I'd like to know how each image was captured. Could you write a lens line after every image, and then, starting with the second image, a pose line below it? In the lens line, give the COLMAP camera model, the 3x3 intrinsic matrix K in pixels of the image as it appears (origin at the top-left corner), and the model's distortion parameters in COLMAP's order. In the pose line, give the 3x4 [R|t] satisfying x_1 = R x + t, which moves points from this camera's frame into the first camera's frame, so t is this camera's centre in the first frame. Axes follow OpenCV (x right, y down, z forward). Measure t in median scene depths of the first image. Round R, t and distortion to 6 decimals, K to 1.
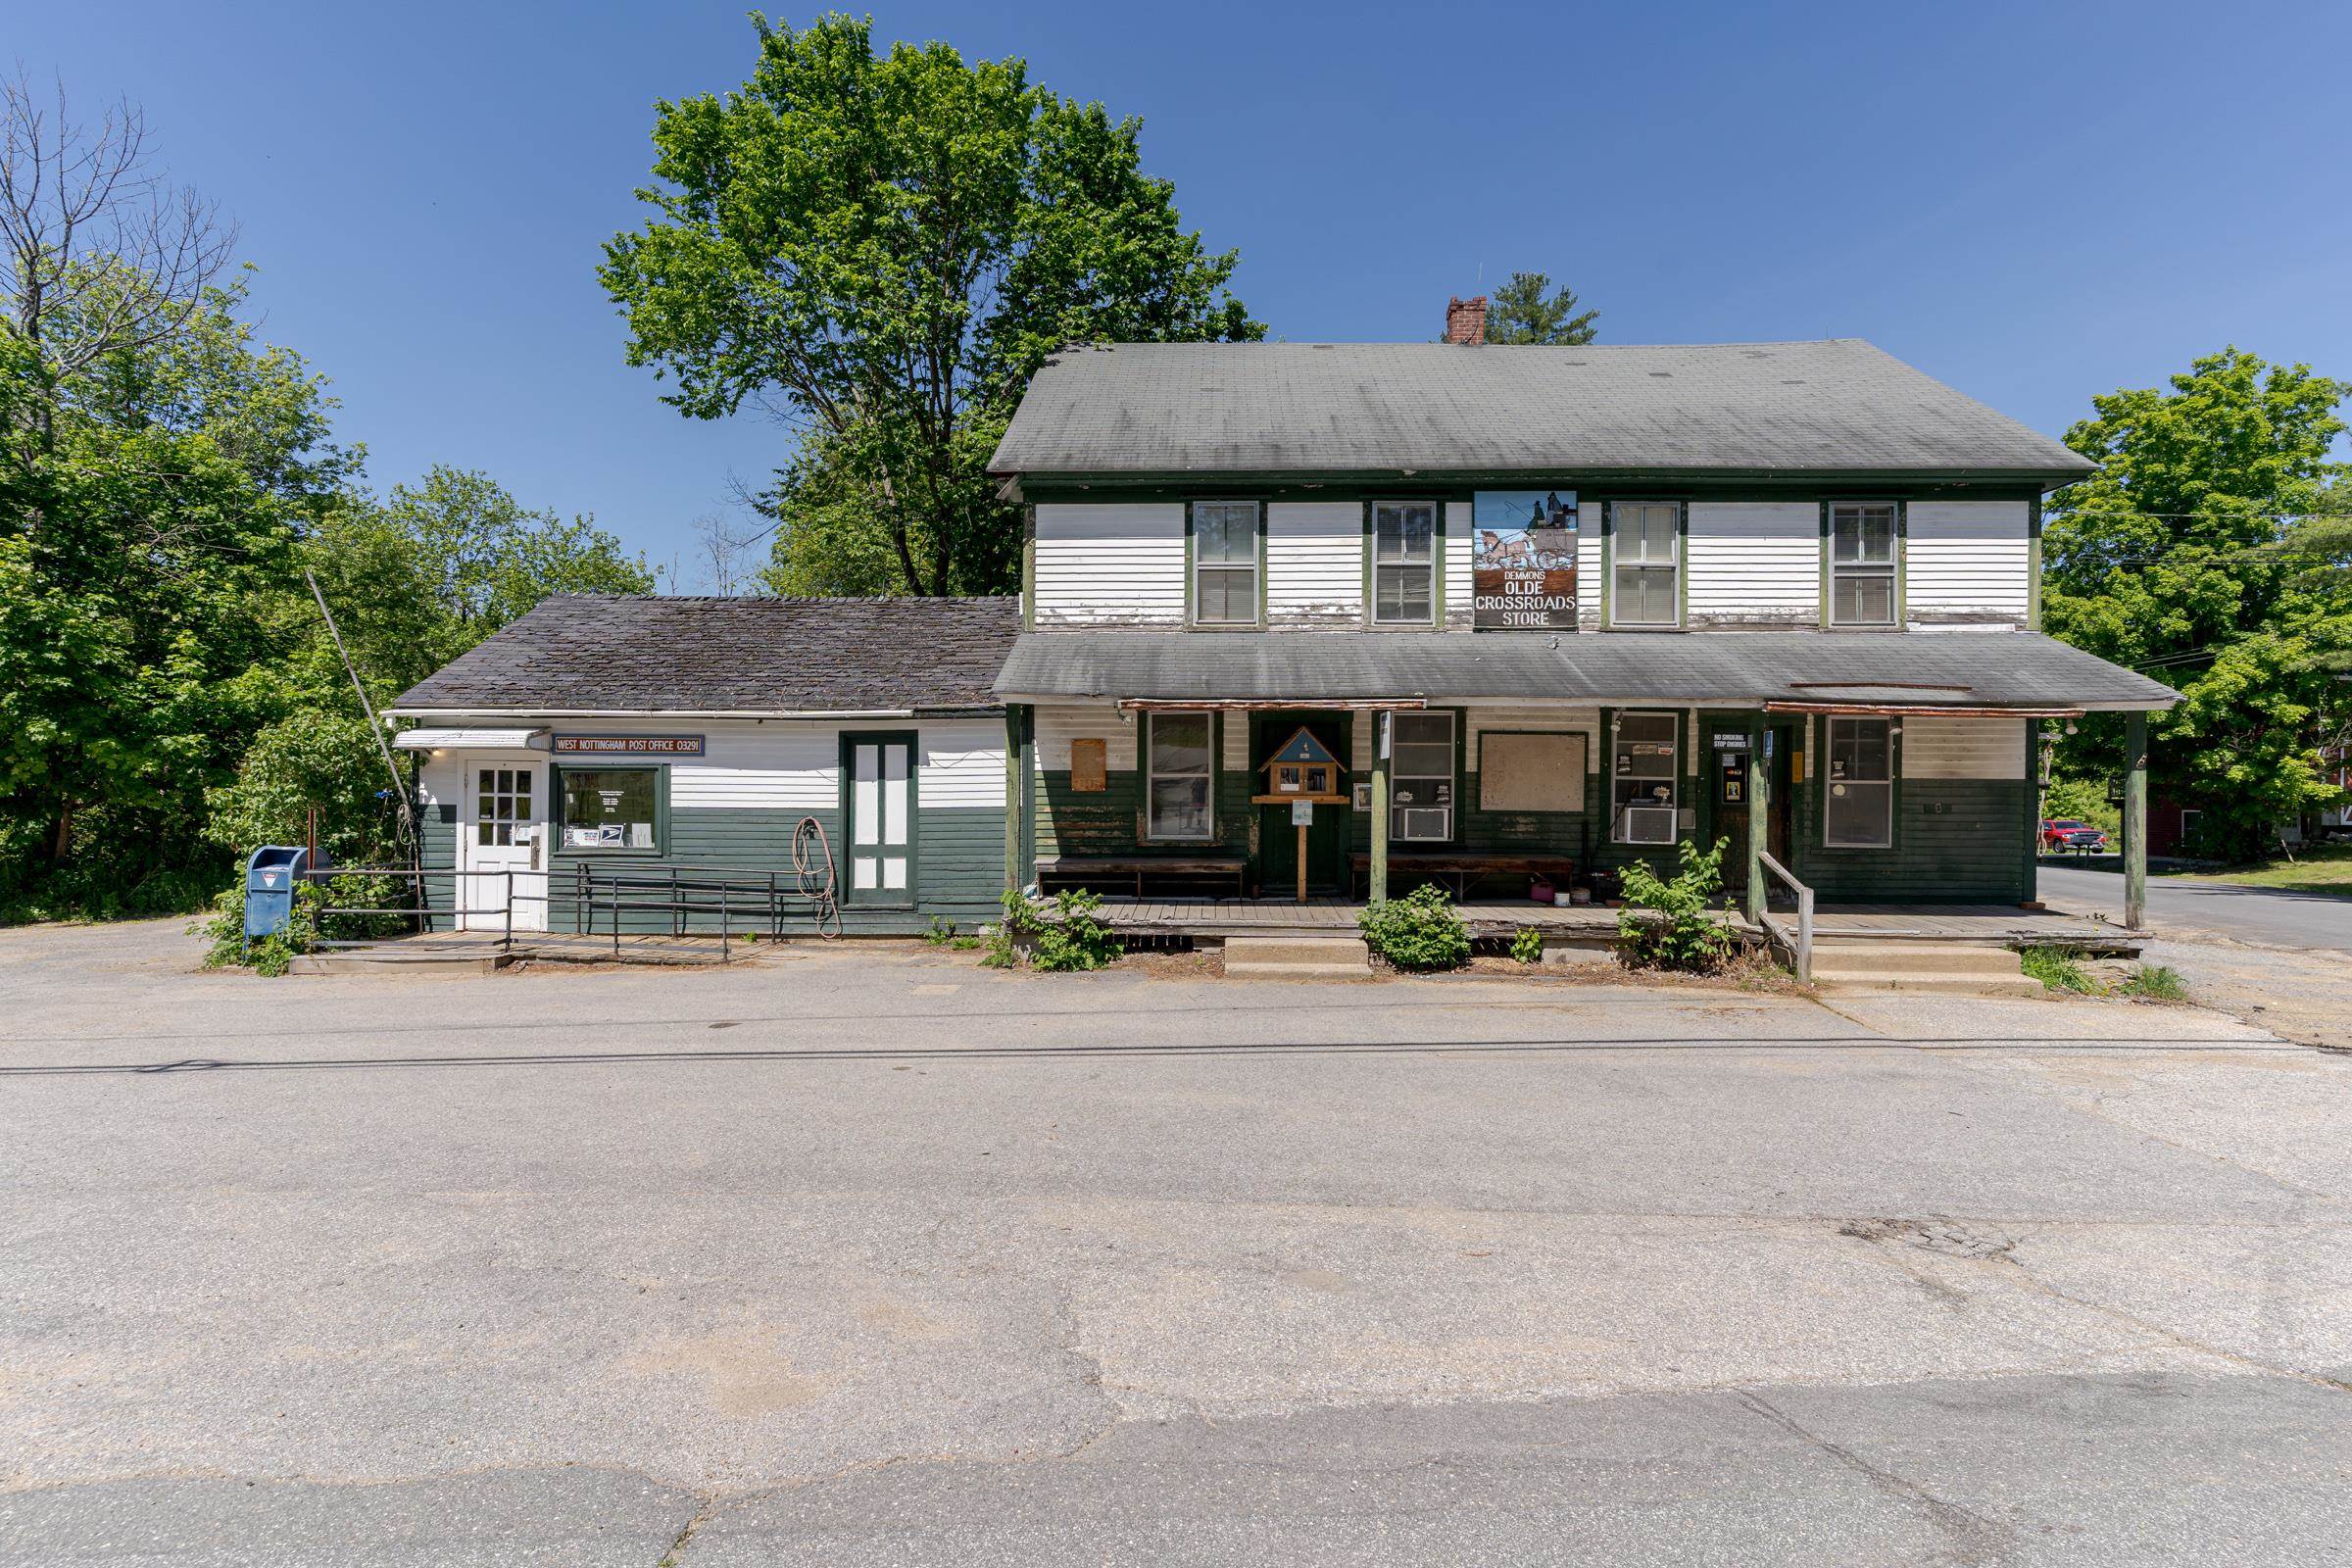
lens RADIAL K [[1113.8, 0, 1172.4], [0, 1113.8, 795.5], [0, 0, 1]] dist [-0.001115, 0.001670]
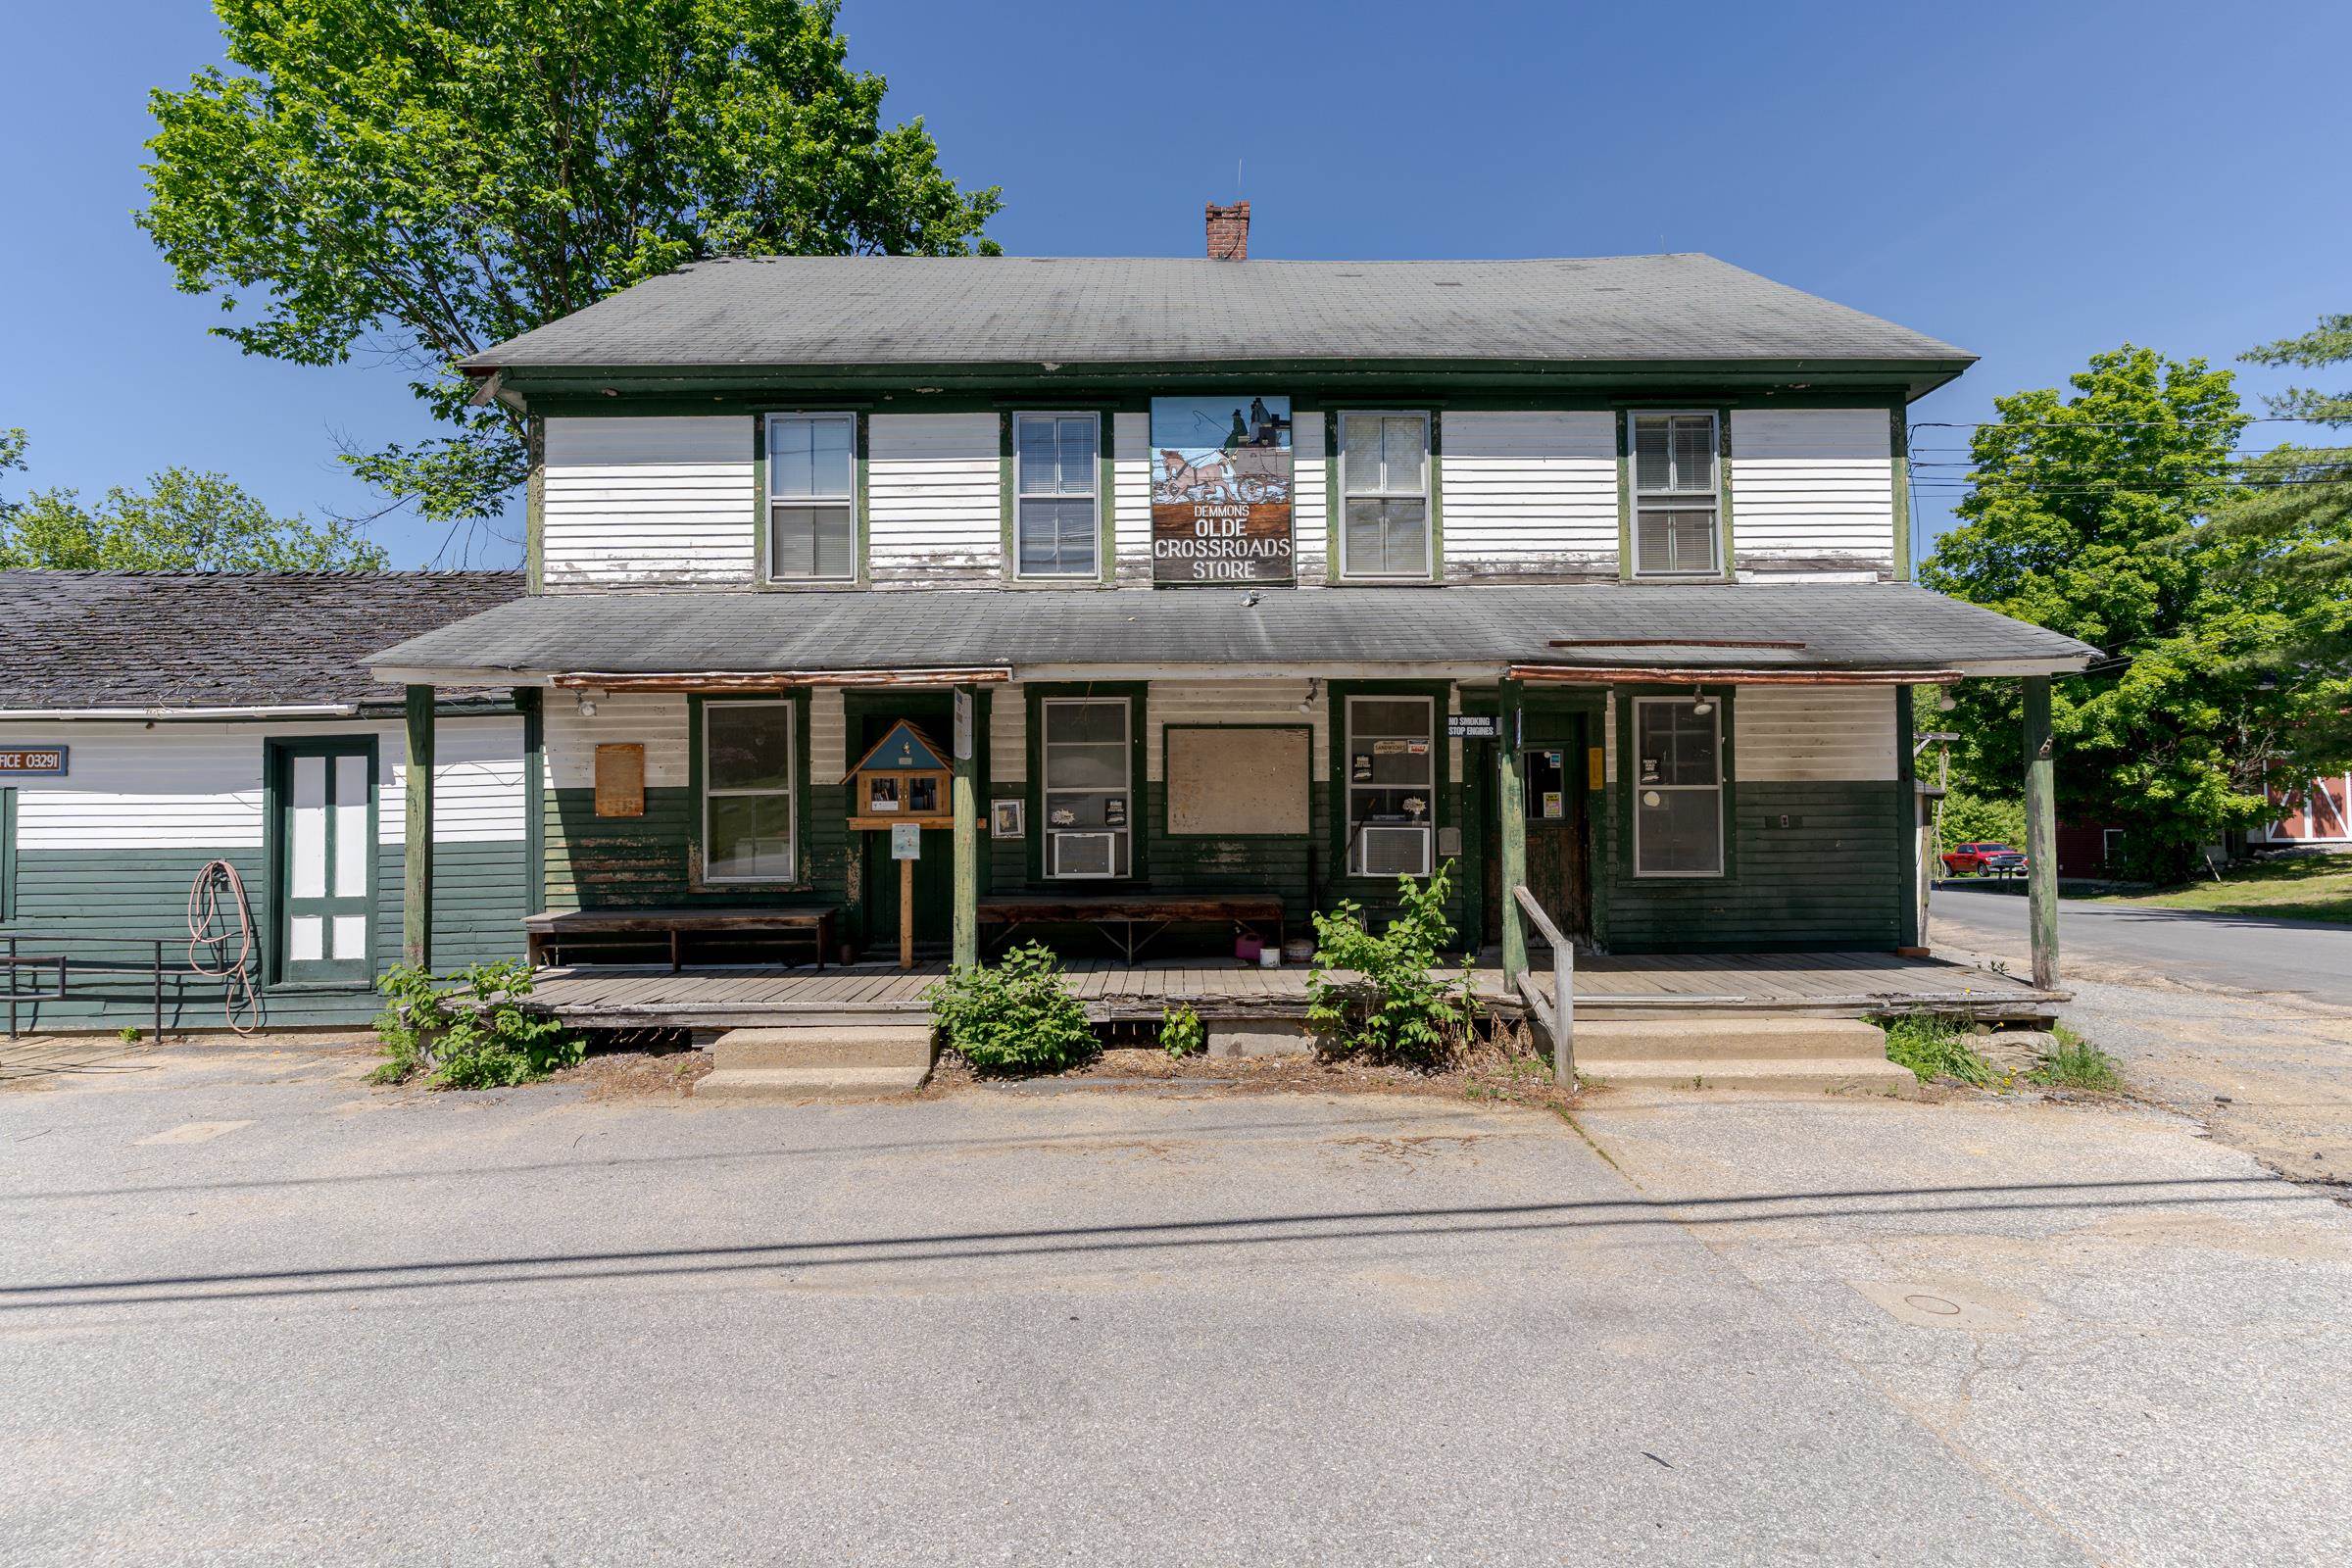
lens RADIAL K [[1113.8, 0, 1177.2], [0, 1113.8, 799.9], [0, 0, 1]] dist [-0.001115, 0.001670]
pose [[0.998955, -0.014966, 0.043192, 0.252934], [0.016281, 0.999410, -0.030254, 0.012812], [-0.042714, 0.030925, 0.998609, 0.279584]]
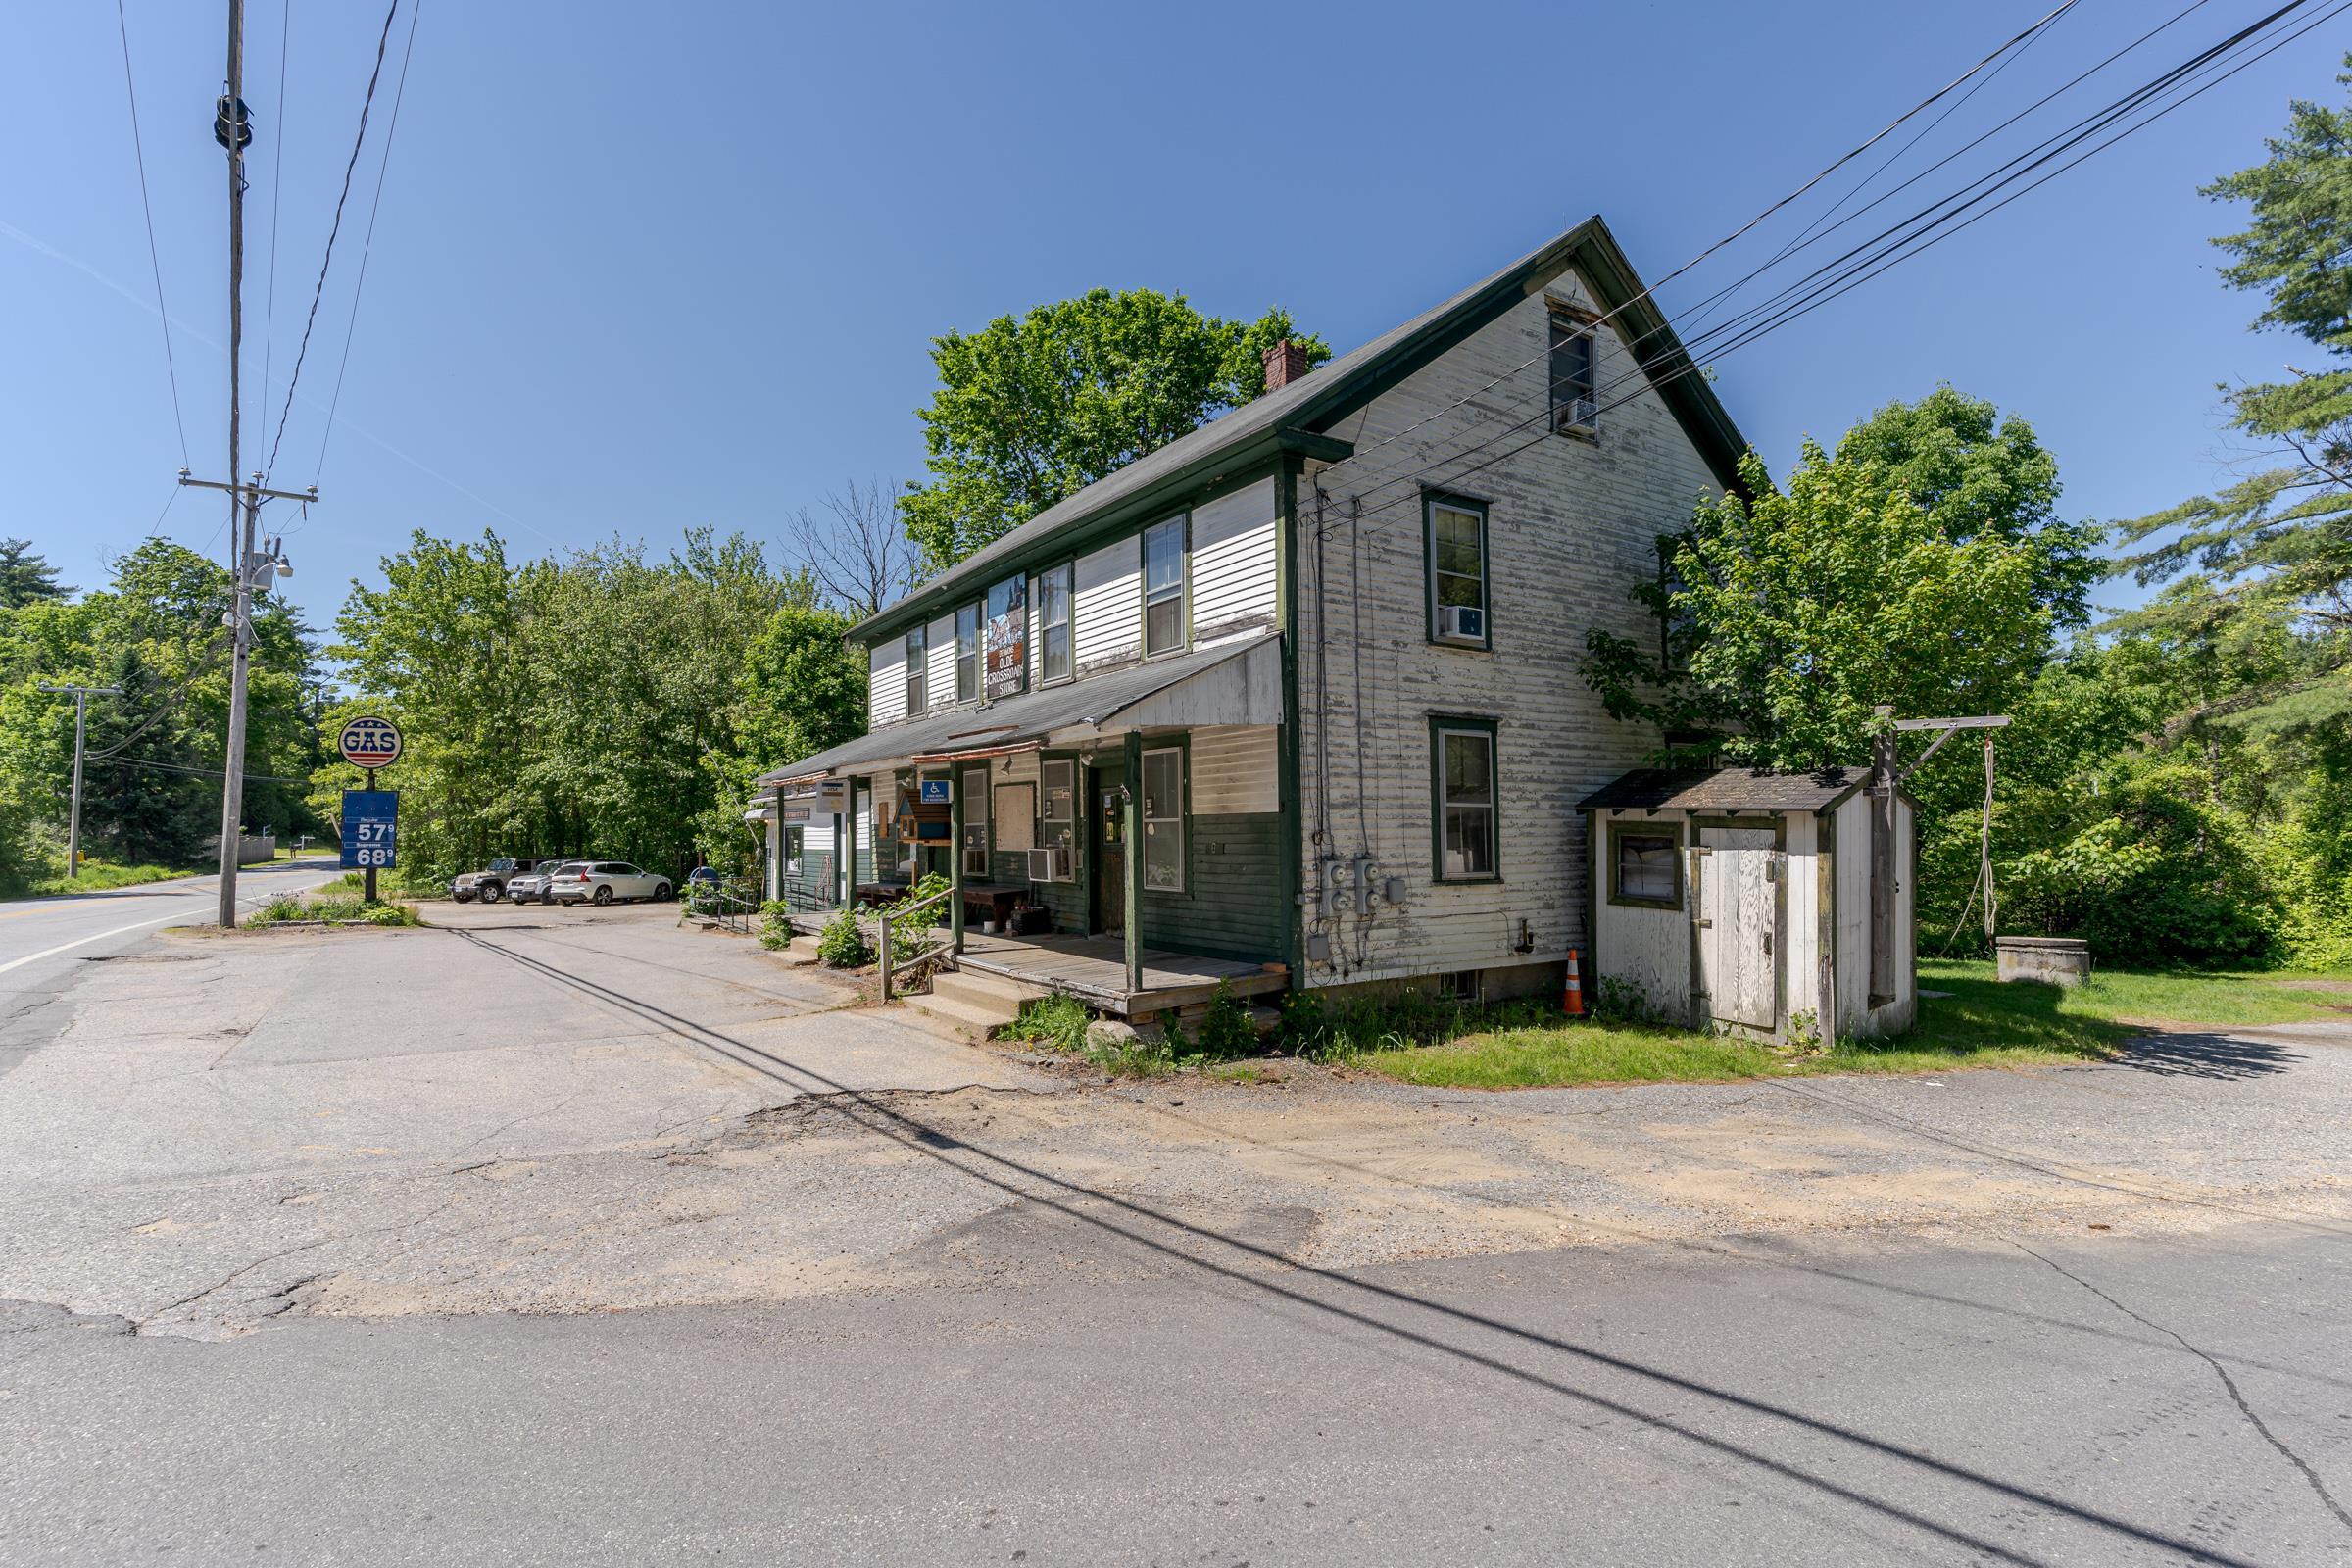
lens RADIAL K [[1113.8, 0, 1171.3], [0, 1113.8, 781.7], [0, 0, 1]] dist [-0.001115, 0.001670]
pose [[0.582583, -0.051384, -0.811145, 1.368309], [0.014729, 0.998503, -0.052674, 0.004938], [0.812638, 0.018740, 0.582468, 0.457228]]
